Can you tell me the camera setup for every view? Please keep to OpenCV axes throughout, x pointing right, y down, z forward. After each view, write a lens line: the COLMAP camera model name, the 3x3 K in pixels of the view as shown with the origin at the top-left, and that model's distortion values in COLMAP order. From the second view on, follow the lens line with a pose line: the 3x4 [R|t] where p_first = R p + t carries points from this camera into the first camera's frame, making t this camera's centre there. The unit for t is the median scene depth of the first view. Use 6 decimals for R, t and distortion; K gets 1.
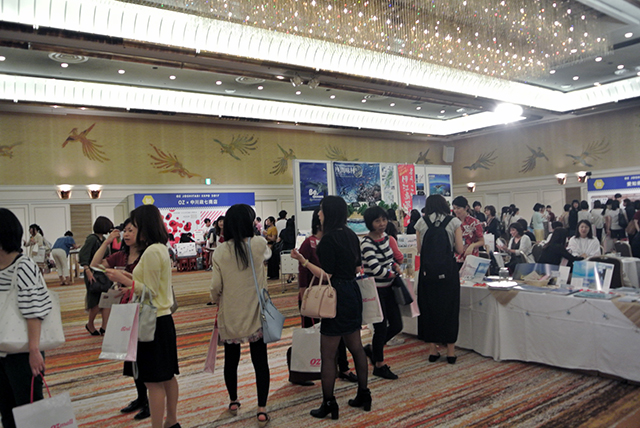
lens RADIAL K [[487.3, 0, 320.0], [0, 487.3, 214.0], [0, 0, 1]] dist [-0.002930, -0.000525]
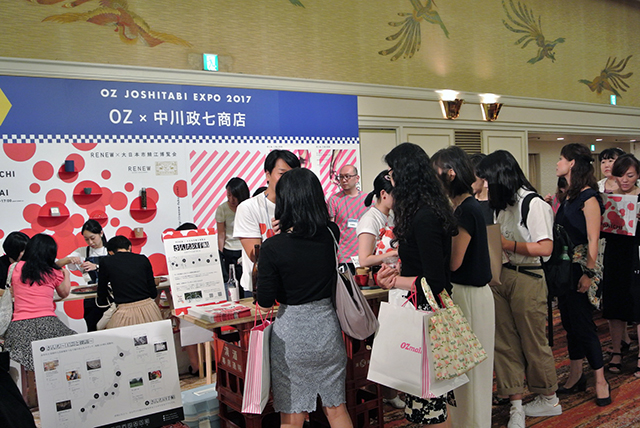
lens RADIAL K [[600.2, 0, 320.0], [0, 600.2, 214.0], [0, 0, 1]] dist [-0.051922, 0.002516]
pose [[0.999956, -0.005714, -0.007423, -0.168113], [0.006025, 0.999074, 0.042589, 0.016794], [0.007173, -0.042632, 0.999065, 0.655116]]
